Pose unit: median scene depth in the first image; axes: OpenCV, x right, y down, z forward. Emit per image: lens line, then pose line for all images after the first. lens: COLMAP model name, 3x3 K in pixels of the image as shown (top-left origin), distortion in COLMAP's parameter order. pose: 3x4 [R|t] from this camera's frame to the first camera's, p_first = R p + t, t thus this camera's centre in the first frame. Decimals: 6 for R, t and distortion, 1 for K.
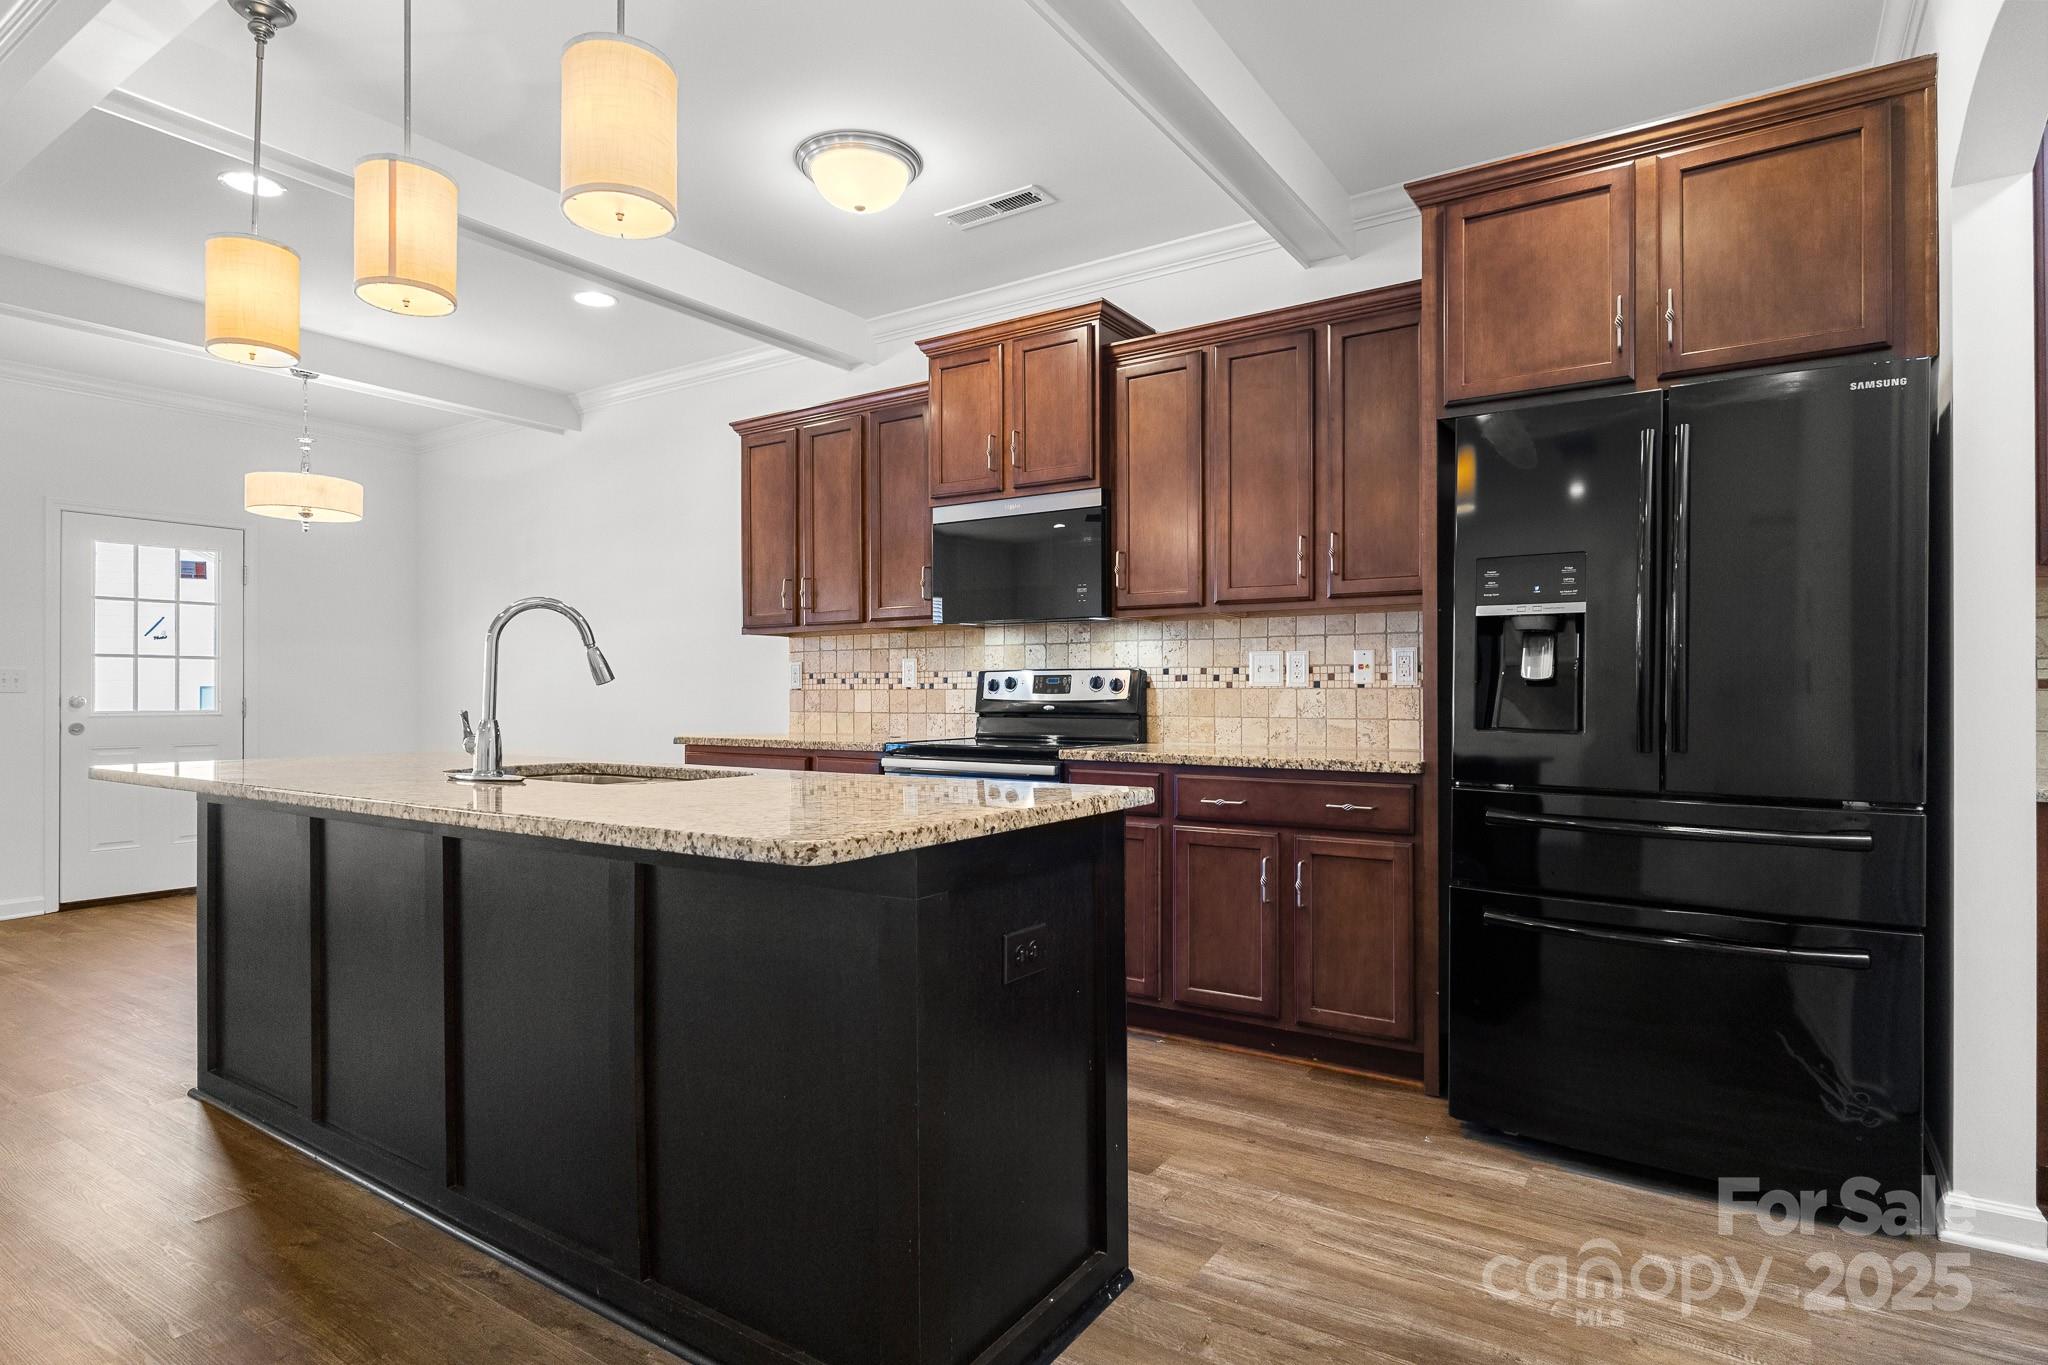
lens RADIAL K [[1088.0, 0, 1024.0], [0, 1088.0, 682.5], [0, 0, 1]] dist [-0.000291, 0.001045]
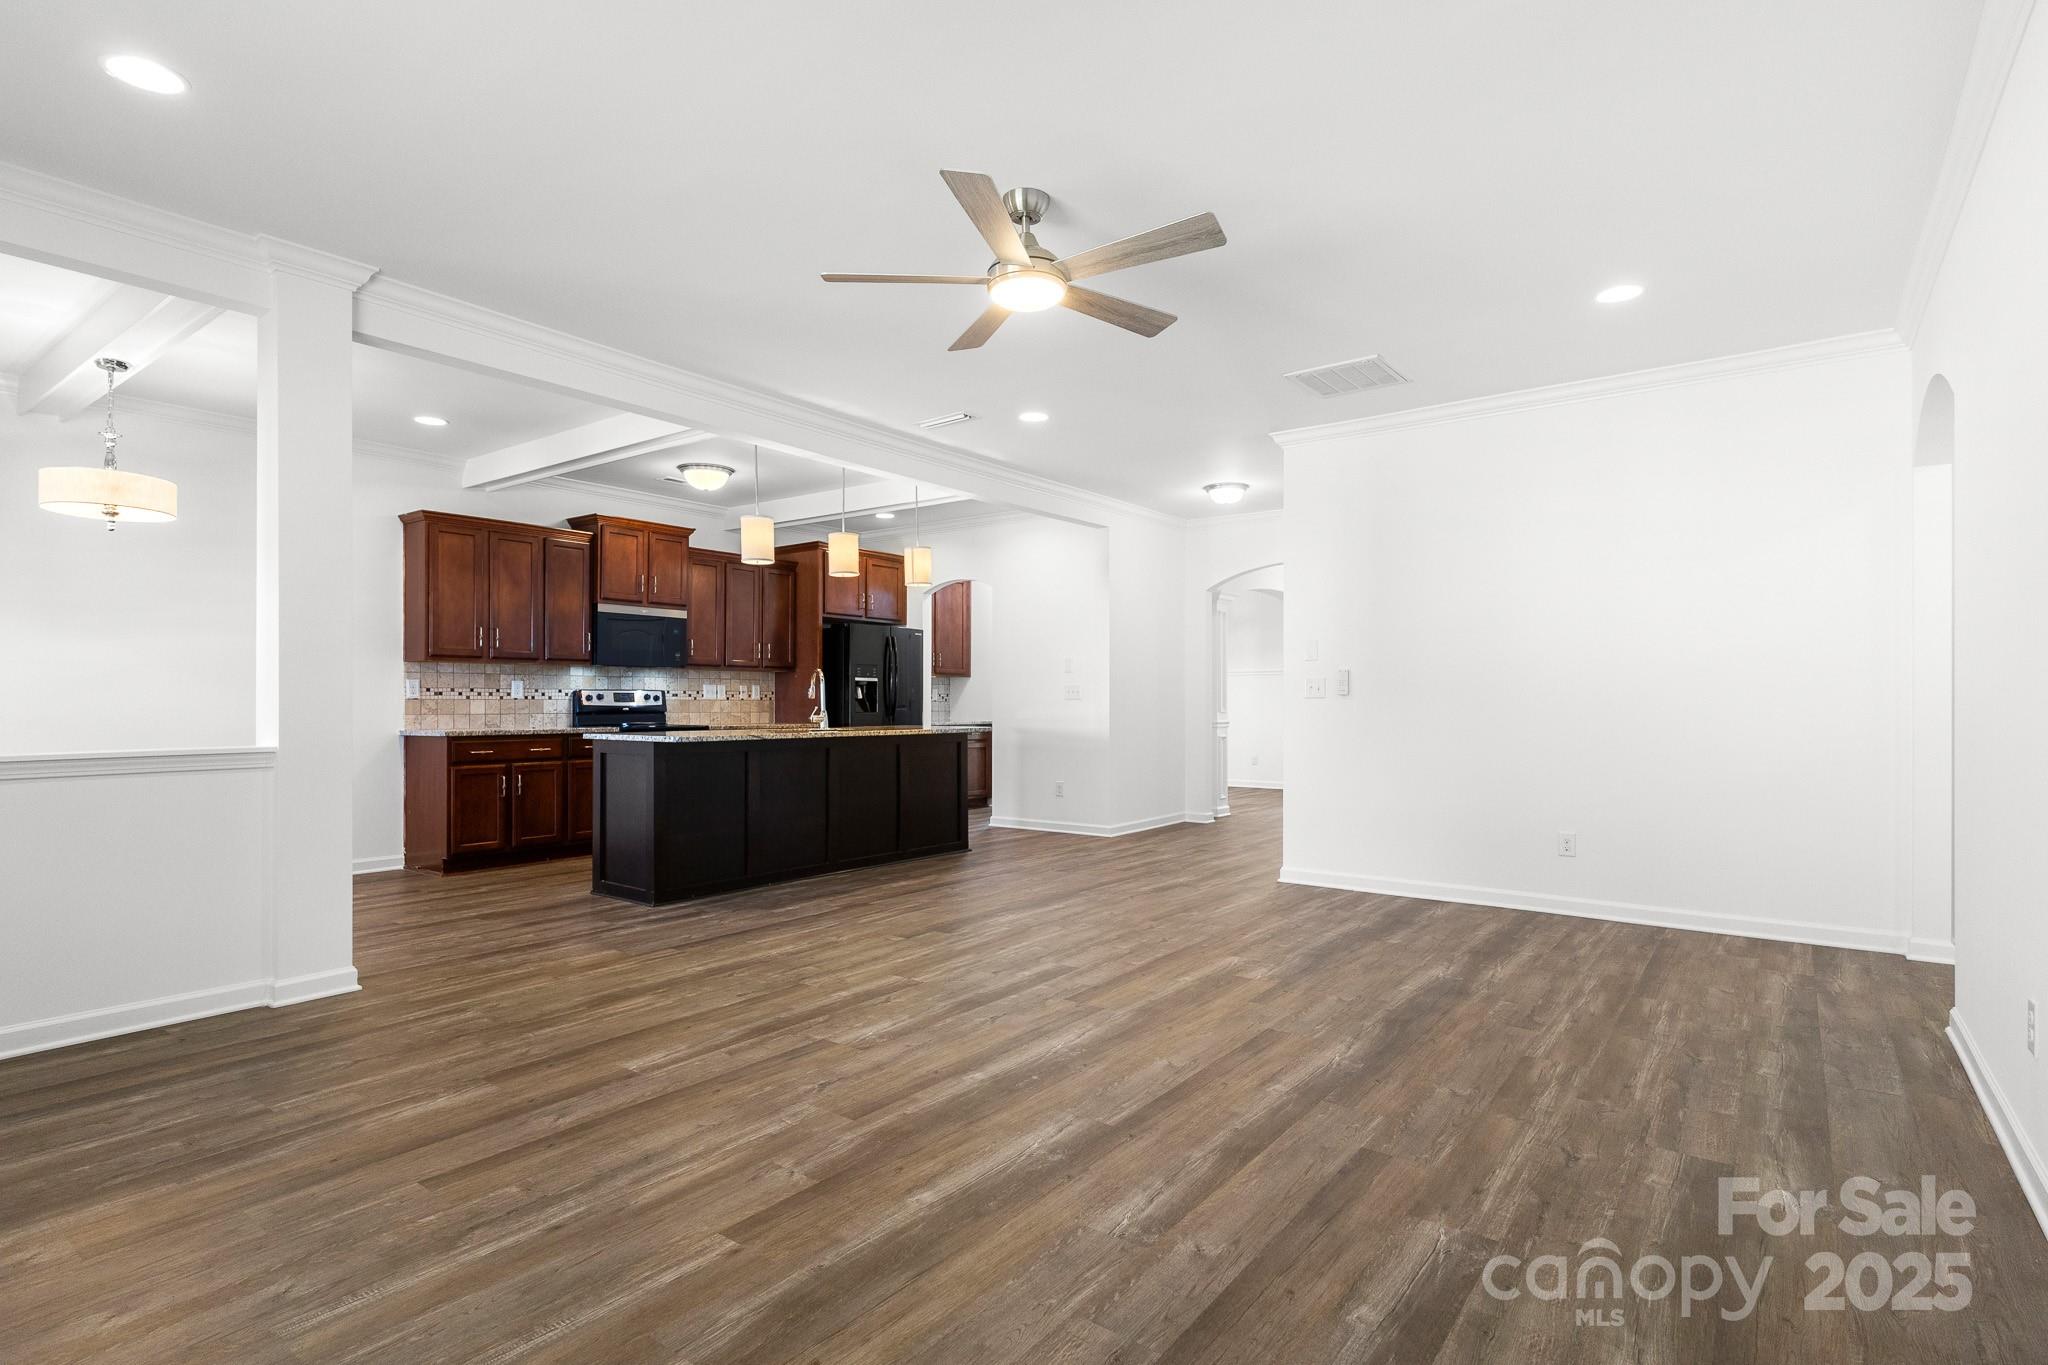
lens RADIAL K [[1010.1, 0, 1023.3], [0, 1010.1, 707.9], [0, 0, 1]] dist [-0.002505, 0.000025]
pose [[0.054892, -0.002106, 0.998490, -1.923893], [-0.007933, 0.999965, 0.002545, 0.010902], [-0.998461, -0.008060, 0.054874, 0.186927]]
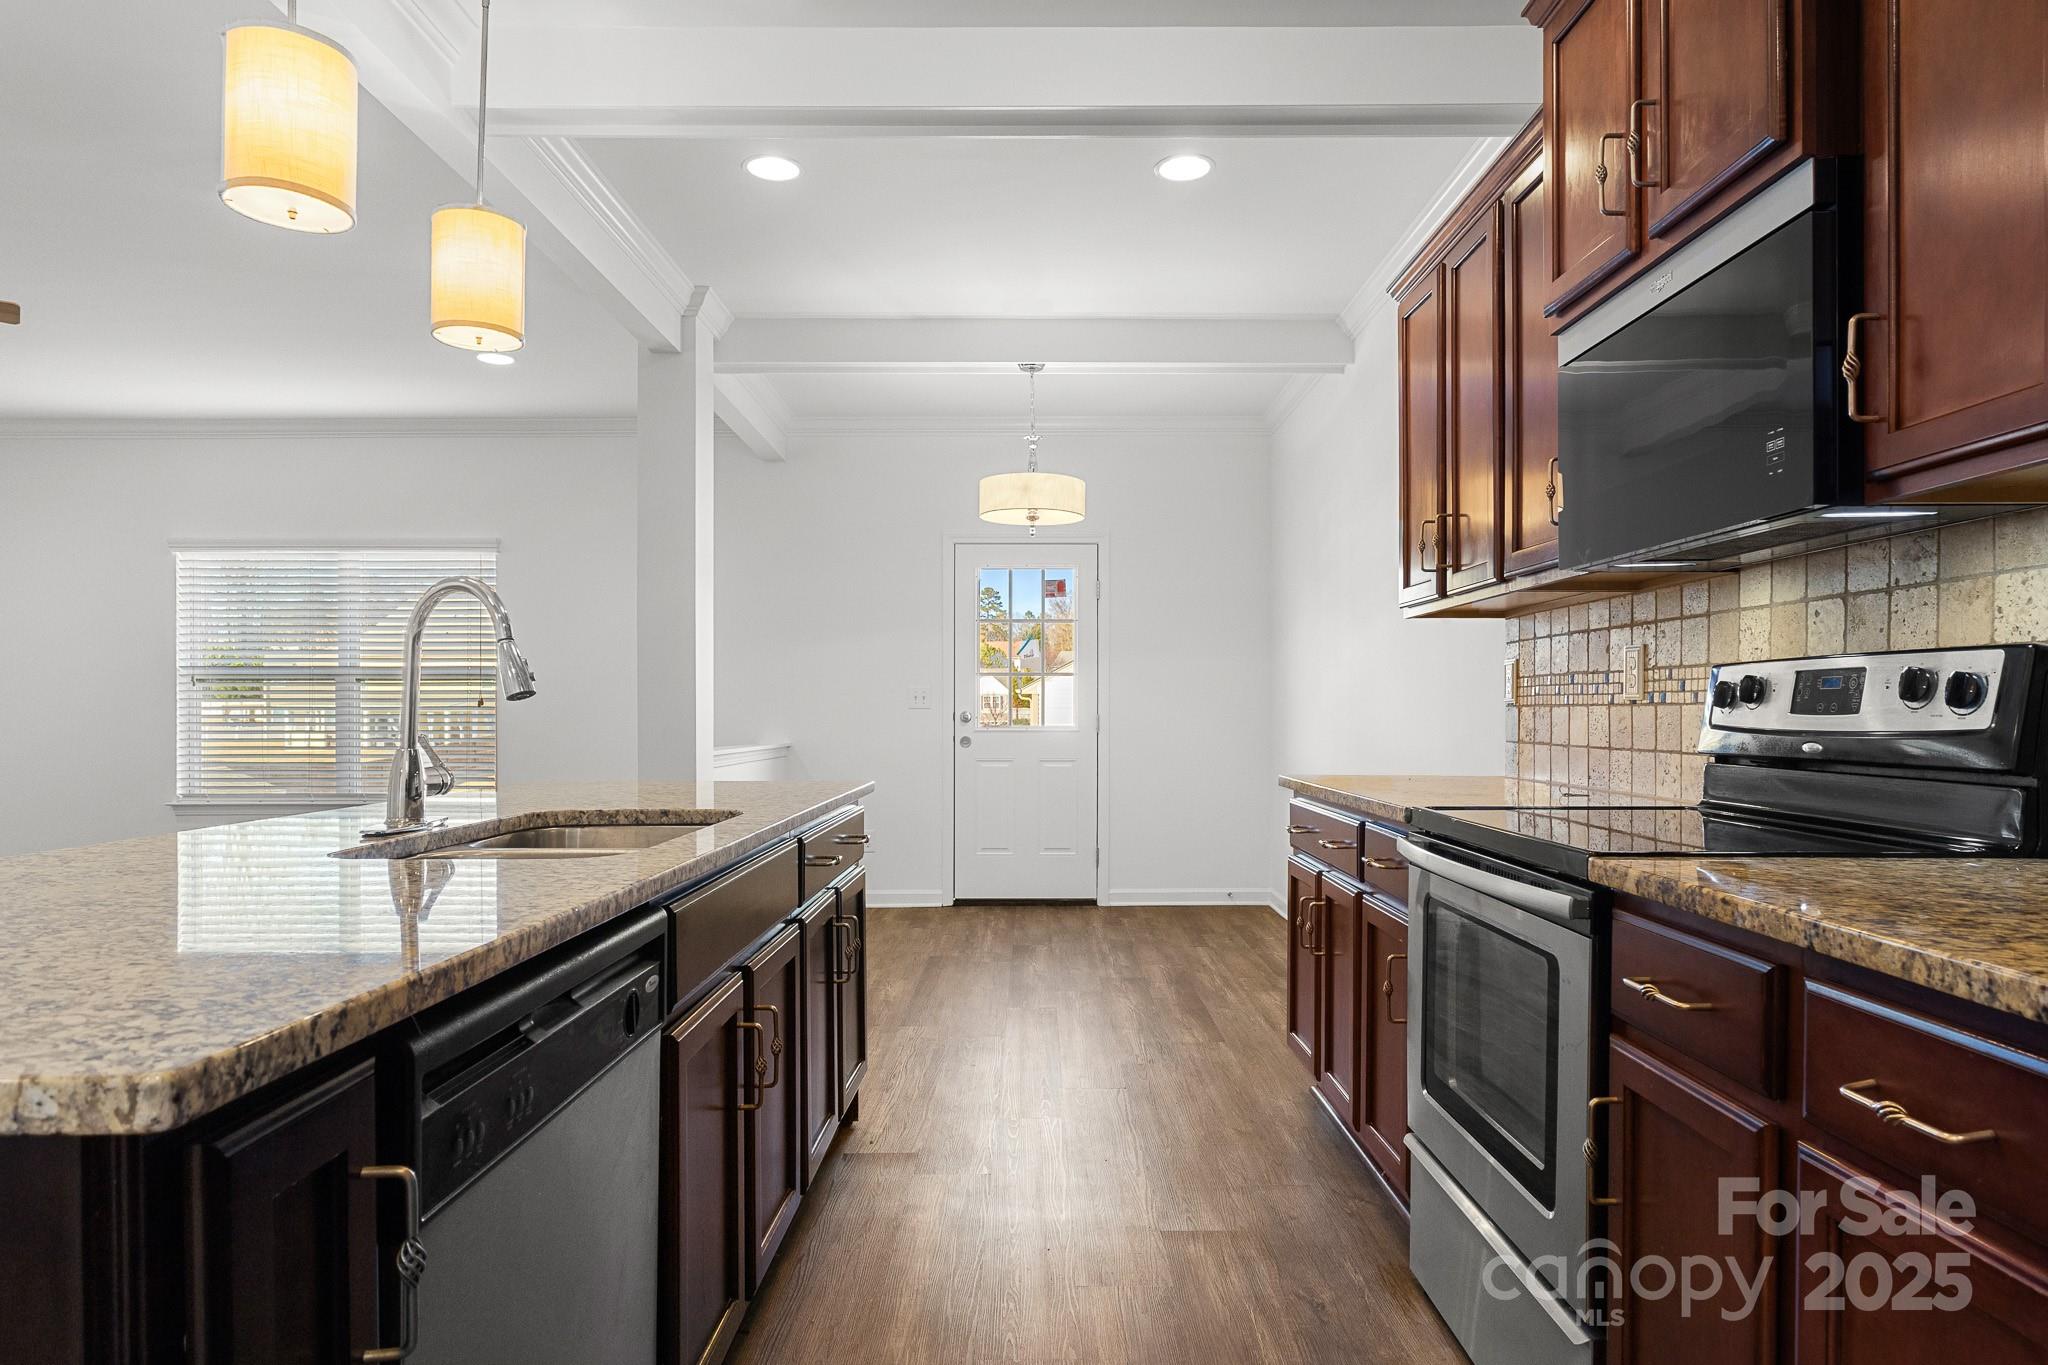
lens RADIAL K [[1210.8, 0, 1037.9], [0, 1210.8, 713.2], [0, 0, 1]] dist [0.000640, -0.000705]
pose [[0.560065, 0.004049, -0.828439, 0.258840], [0.006460, 0.999936, 0.009255, 0.004168], [0.828424, -0.010535, 0.560003, 0.538733]]
